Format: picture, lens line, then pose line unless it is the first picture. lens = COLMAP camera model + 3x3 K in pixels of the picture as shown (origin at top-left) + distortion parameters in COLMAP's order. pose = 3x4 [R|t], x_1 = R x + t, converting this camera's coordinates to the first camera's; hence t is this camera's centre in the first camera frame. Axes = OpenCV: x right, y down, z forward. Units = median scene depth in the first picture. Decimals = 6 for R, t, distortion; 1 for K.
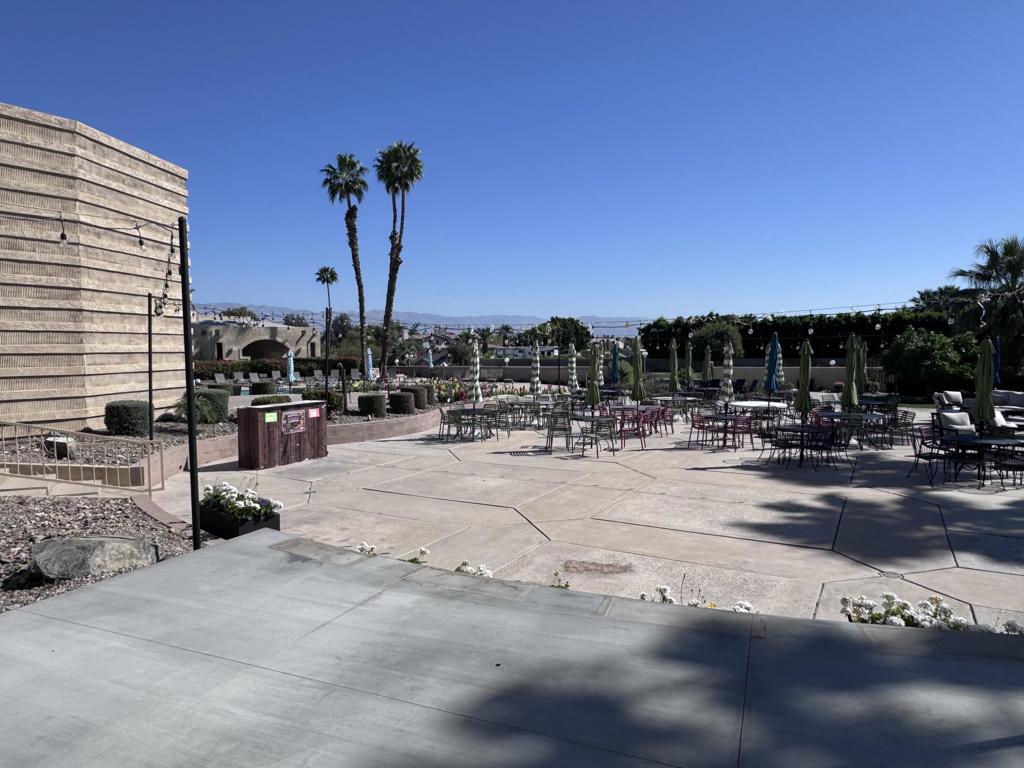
lens RADIAL K [[654.0, 0, 513.6], [0, 654.0, 386.8], [0, 0, 1]] dist [-0.002278, 0.006582]
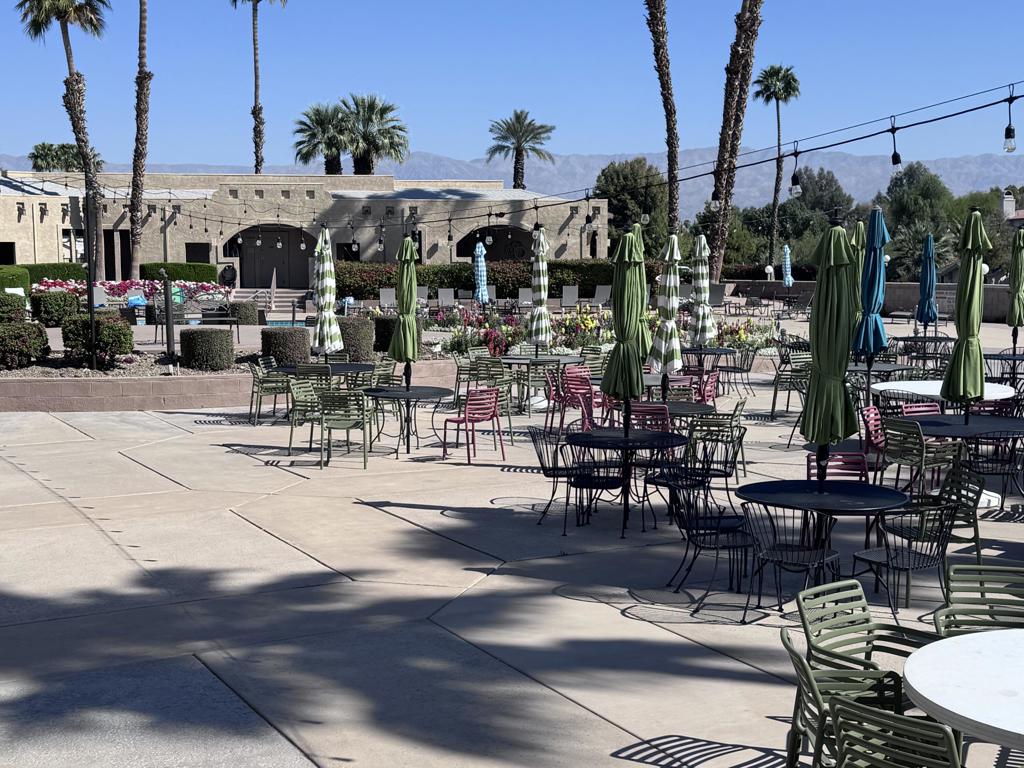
lens RADIAL K [[1435.8, 0, 584.8], [0, 1435.8, 402.9], [0, 0, 1]] dist [0.156176, 0.000000]
pose [[0.852082, 0.061356, -0.519800, 0.805443], [-0.033284, 0.997447, 0.063175, -0.016524], [0.522349, -0.036529, 0.851949, 0.165779]]
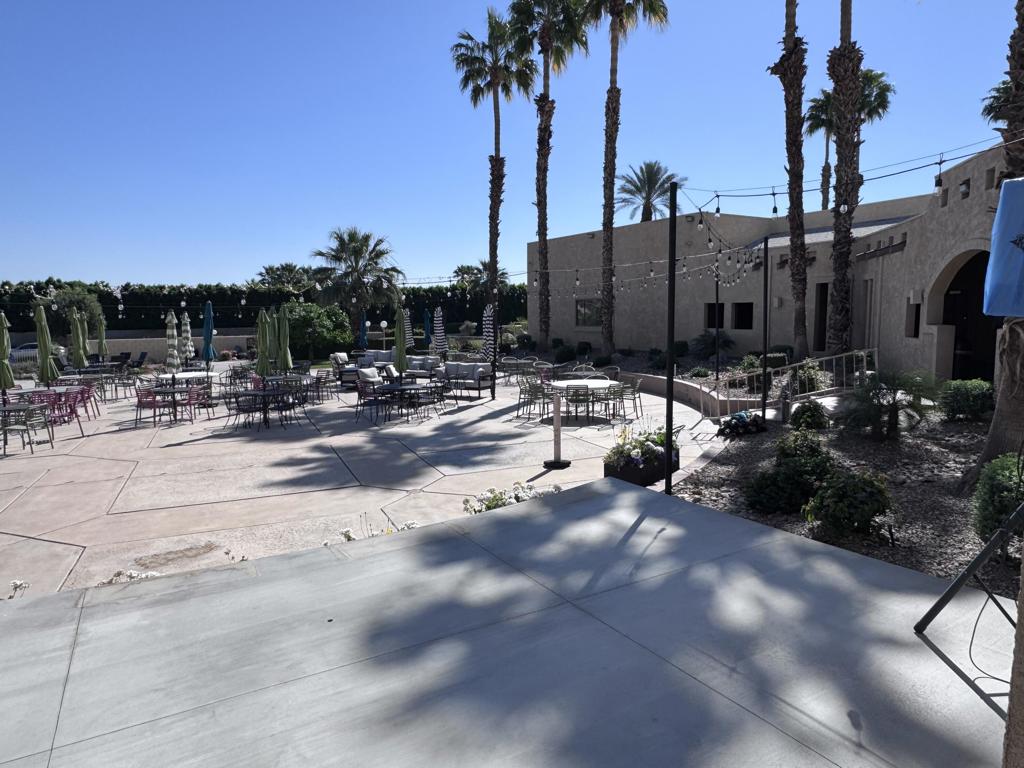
lens RADIAL K [[654.0, 0, 510.3], [0, 654.0, 384.5], [0, 0, 1]] dist [-0.002278, 0.006582]
pose [[0.597496, -0.086667, 0.797174, -0.144812], [0.054207, 0.996233, 0.067679, 0.000561], [-0.800037, 0.002775, 0.599944, 0.035744]]
